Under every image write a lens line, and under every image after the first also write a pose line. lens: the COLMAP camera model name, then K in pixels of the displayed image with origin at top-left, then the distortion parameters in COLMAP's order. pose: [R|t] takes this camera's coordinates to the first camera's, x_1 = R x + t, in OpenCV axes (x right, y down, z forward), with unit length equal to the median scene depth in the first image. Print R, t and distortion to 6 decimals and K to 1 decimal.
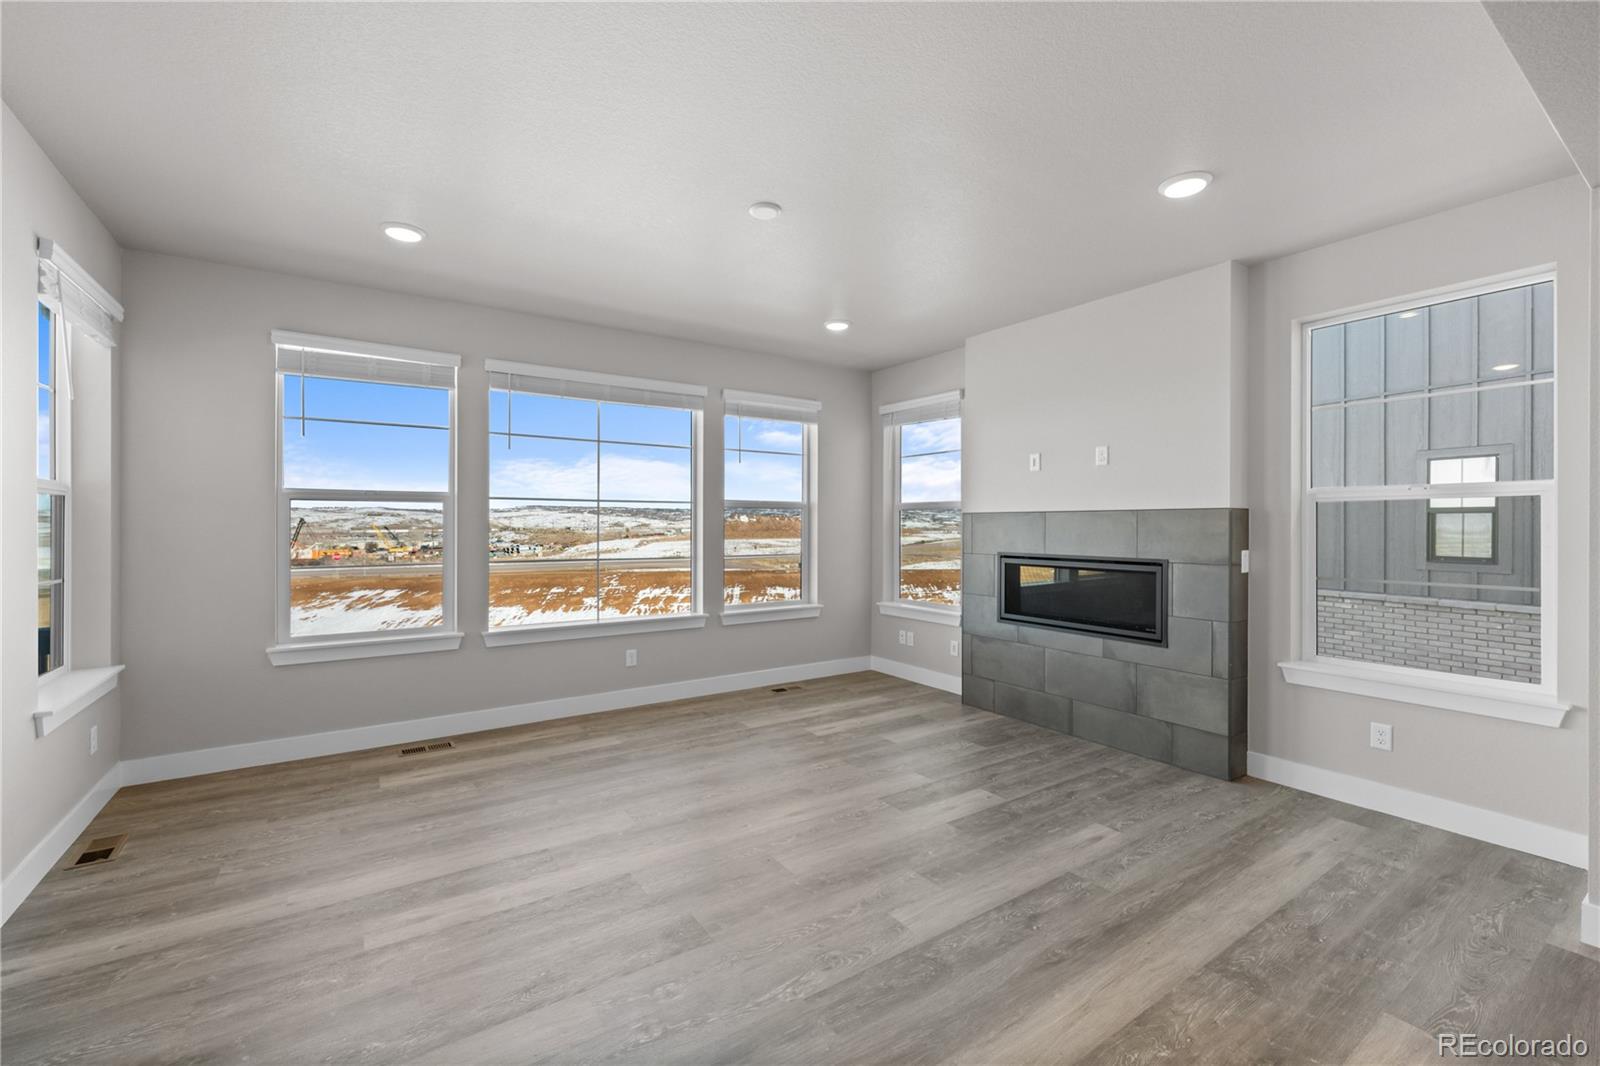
lens RADIAL K [[631.4, 0, 806.4], [0, 631.4, 528.8], [0, 0, 1]] dist [0.010070, 0.000030]
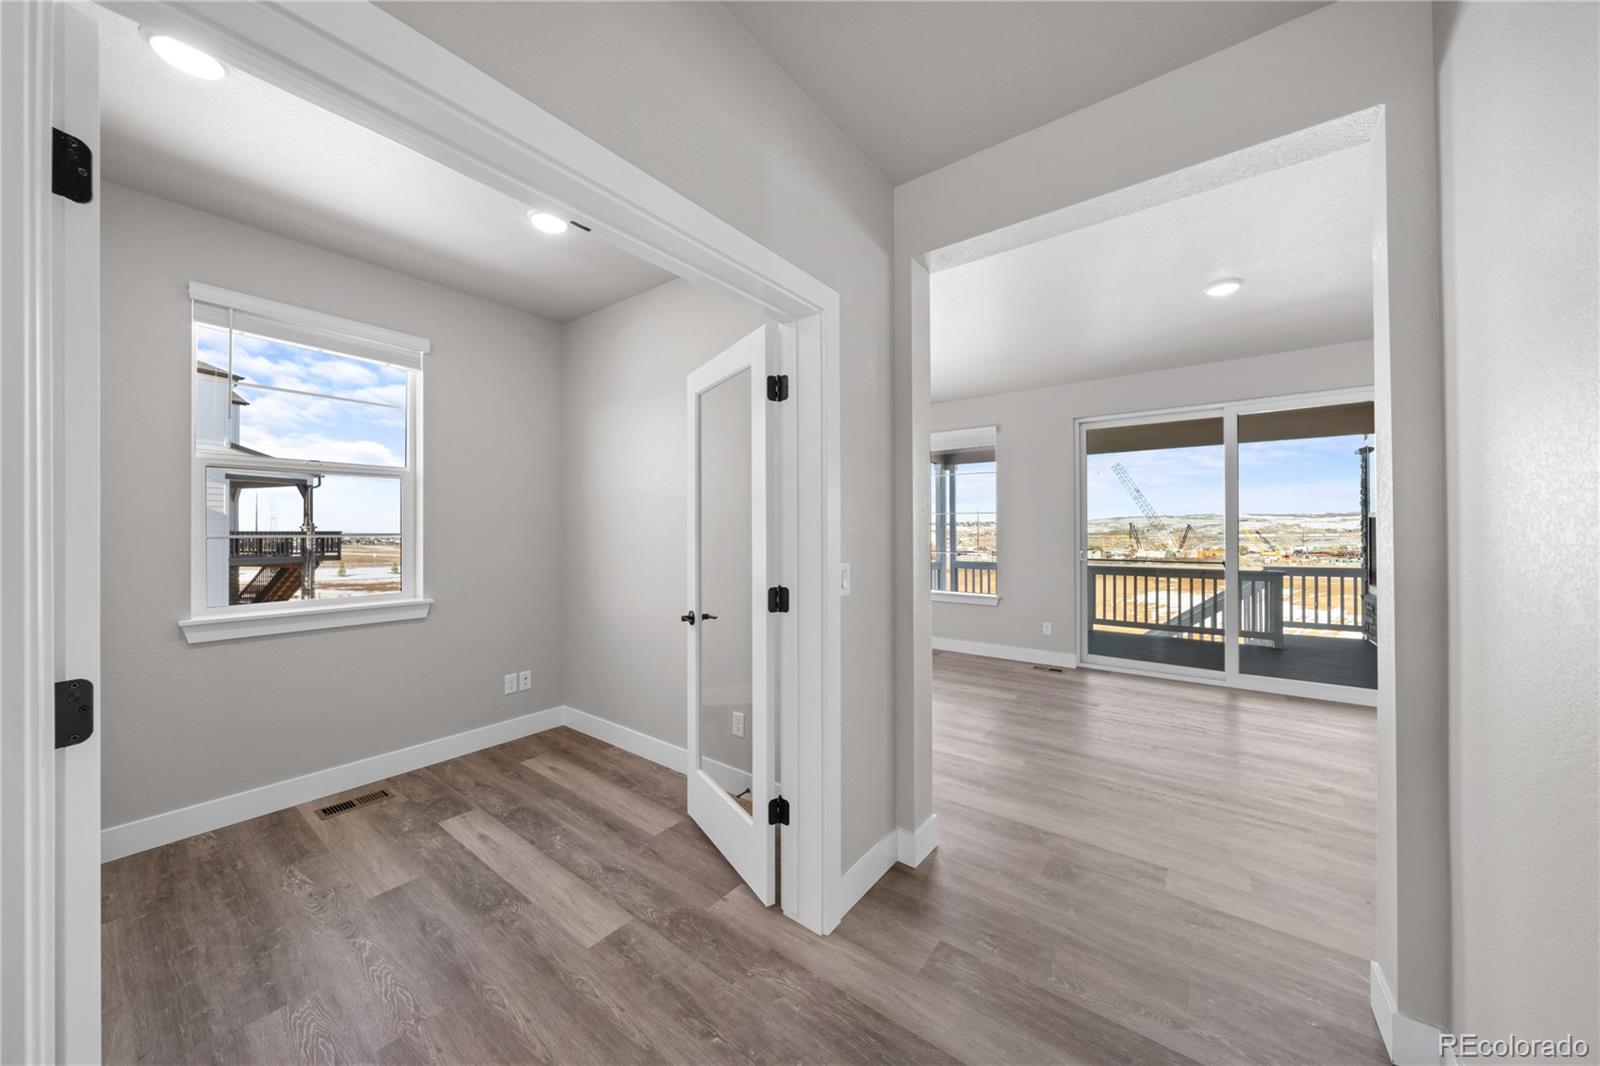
lens RADIAL K [[555.6, 0, 794.8], [0, 555.6, 525.9], [0, 0, 1]] dist [-0.004084, 0.000954]
pose [[0.290997, -0.011698, -0.956653, 0.299647], [-0.000994, 0.999921, -0.012530, 0.009918], [0.956724, 0.004597, 0.290962, -1.548947]]
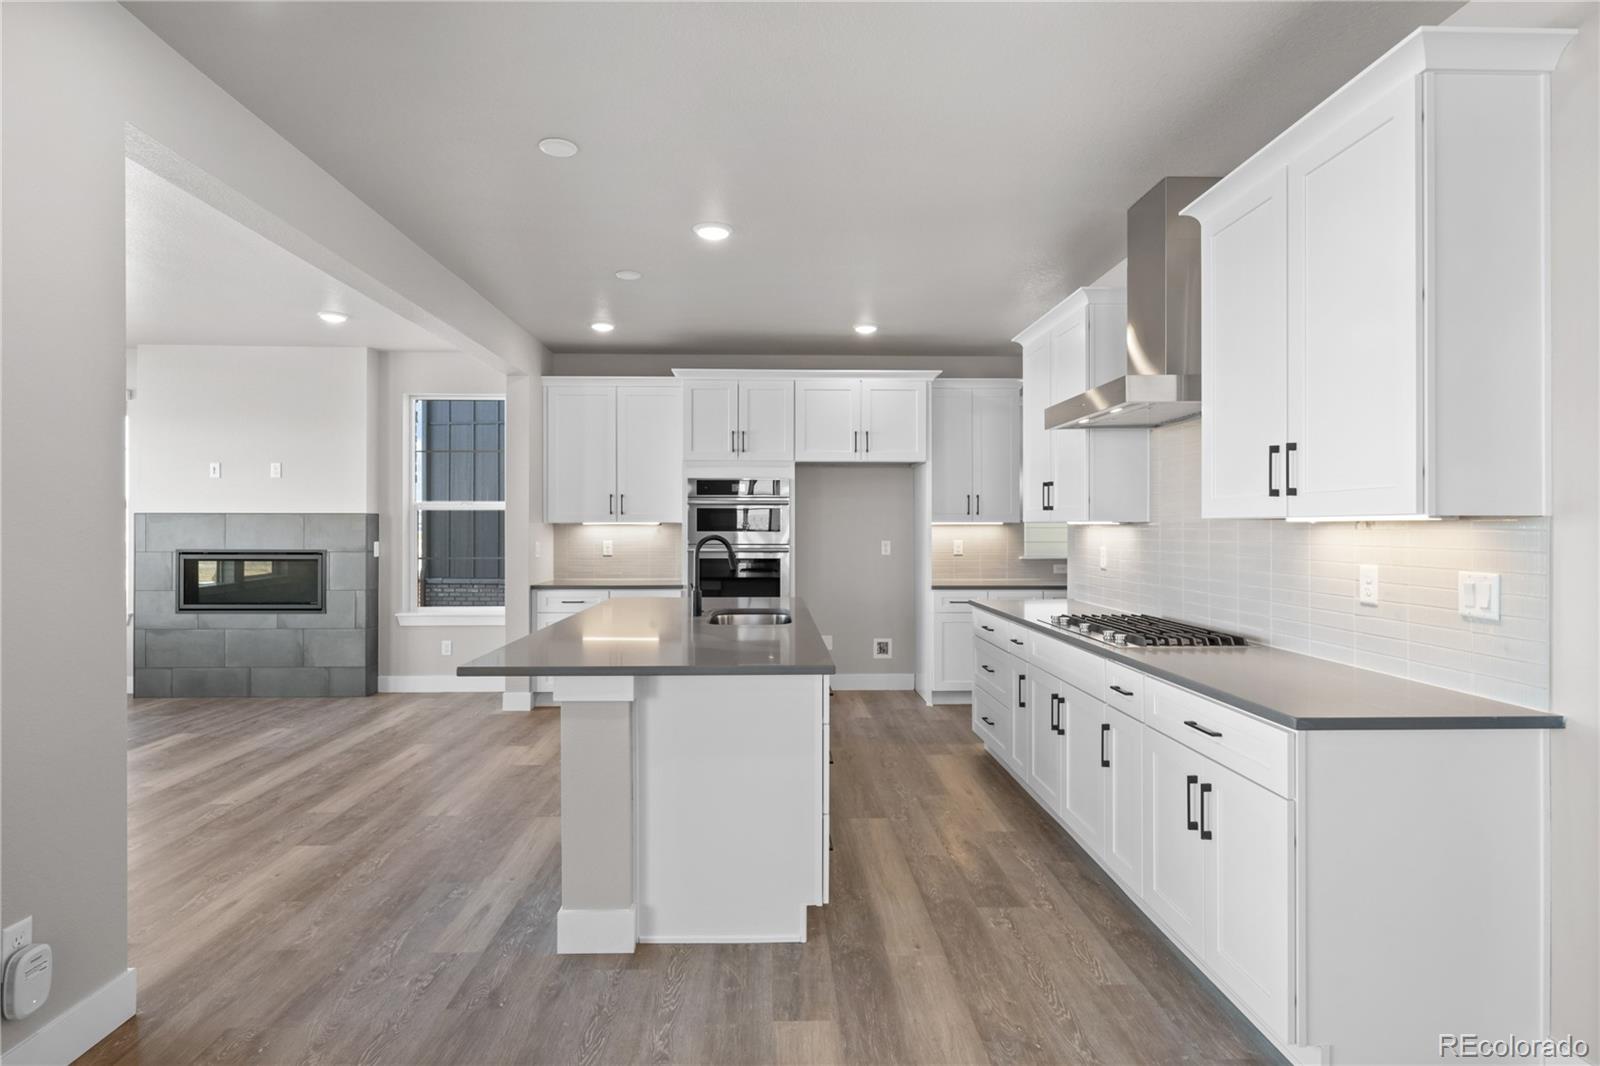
lens RADIAL K [[826.2, 0, 785.2], [0, 826.2, 529.4], [0, 0, 1]] dist [-0.004974, 0.001390]
pose [[0.560973, -0.002213, 0.827831, -0.316372], [0.002591, 0.999996, 0.000918, 0.004552], [-0.827830, 0.001630, 0.560976, -0.742479]]
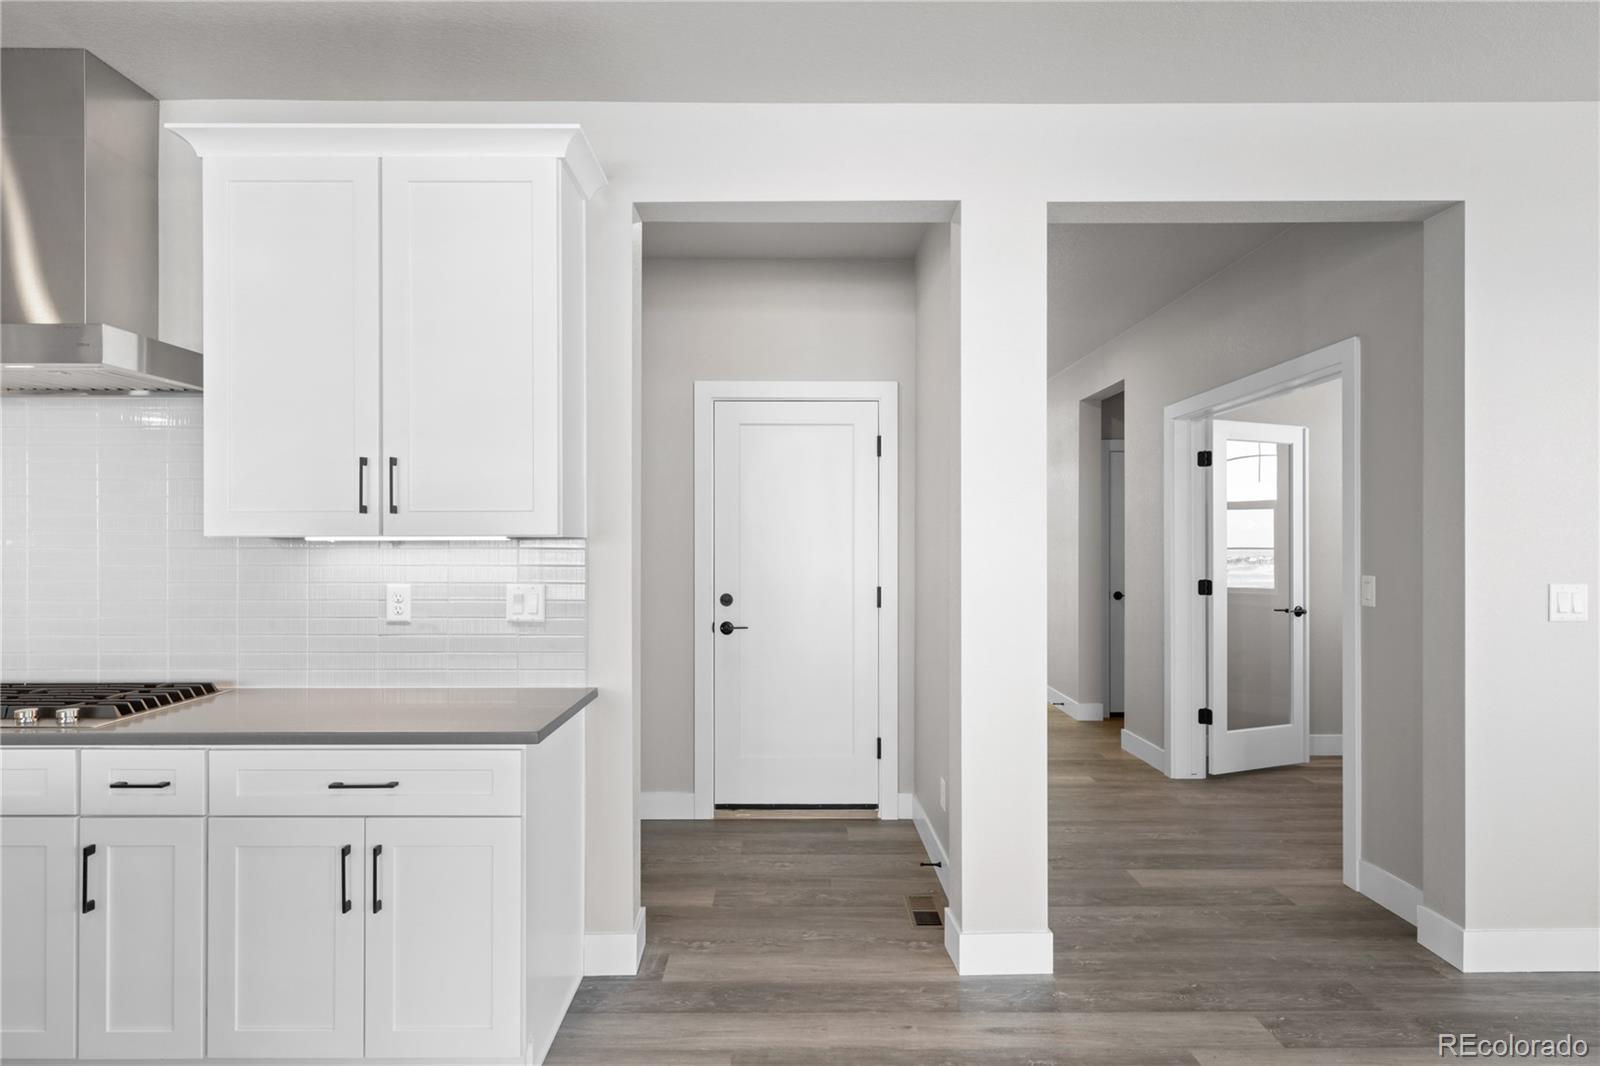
lens RADIAL K [[871.8, 0, 803.5], [0, 871.8, 541.0], [0, 0, 1]] dist [0.013937, -0.001456]
pose [[-0.821447, 0.004011, 0.570271, -0.187671], [0.004183, 0.999991, -0.001007, 0.002375], [-0.570270, 0.001559, -0.821456, -0.382151]]
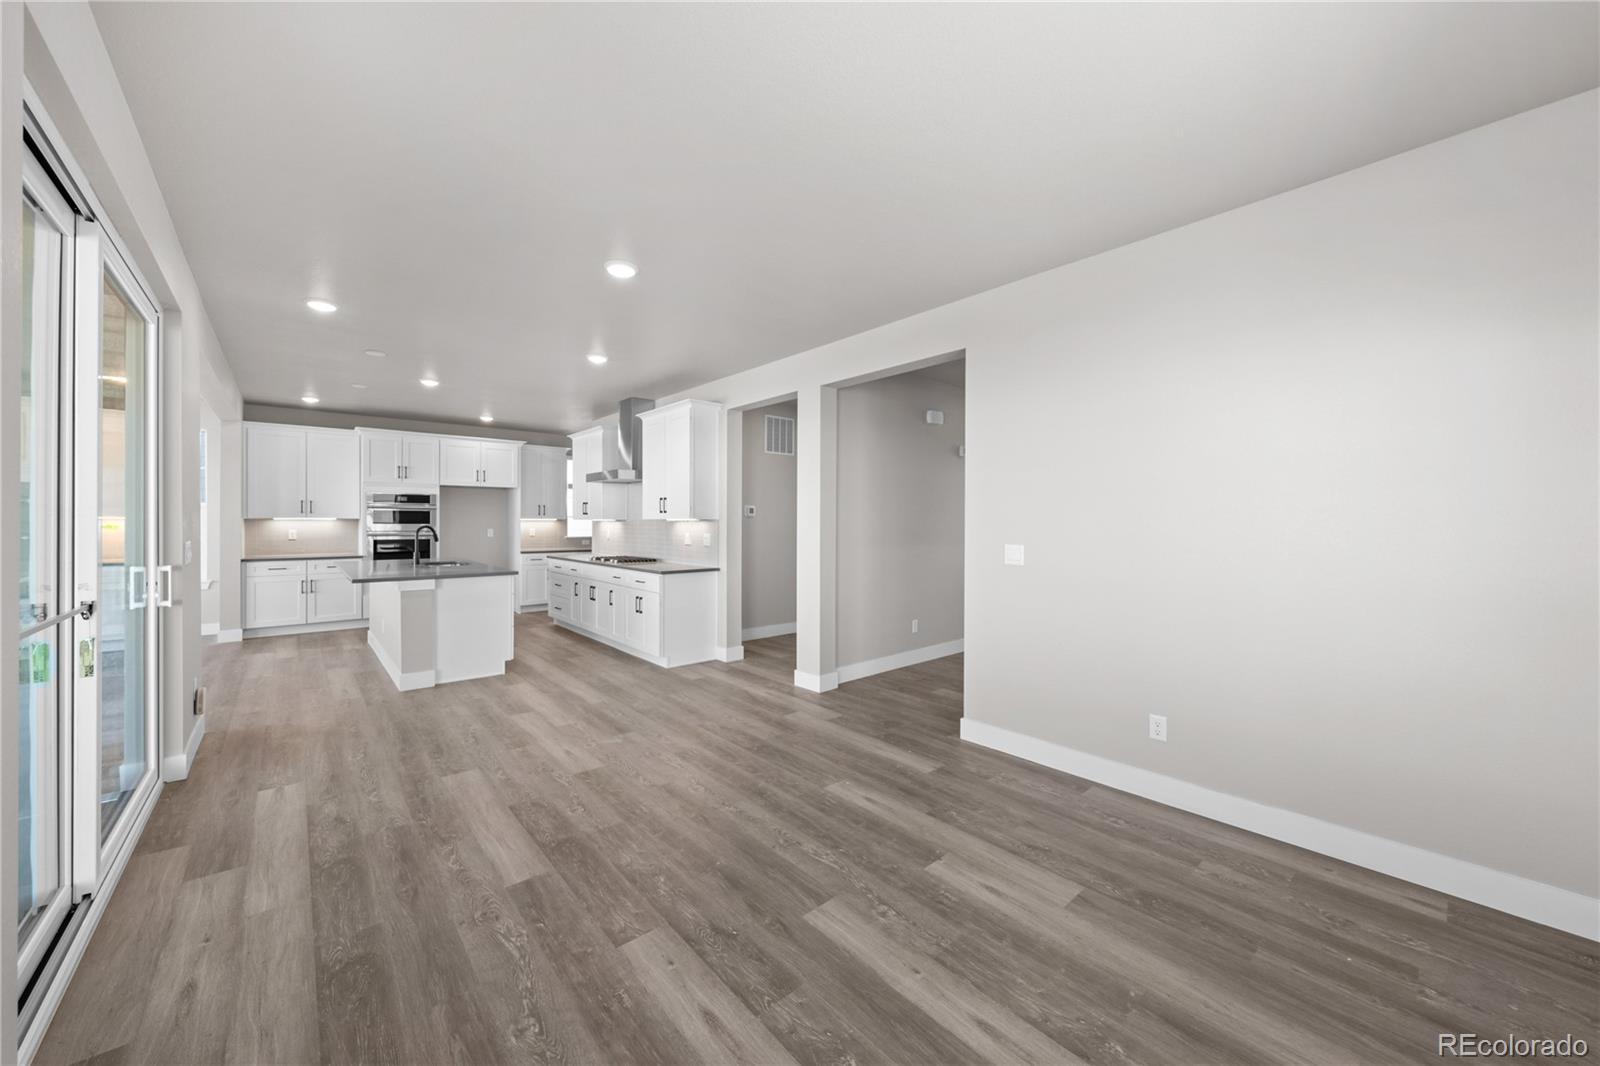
lens RADIAL K [[582.7, 0, 800.5], [0, 582.7, 524.3], [0, 0, 1]] dist [-0.002974, -0.000043]
pose [[-0.101916, -0.005313, 0.994779, -1.087448], [0.001128, 0.999984, 0.005456, 0.001991], [-0.994792, 0.001678, -0.101909, -0.897477]]
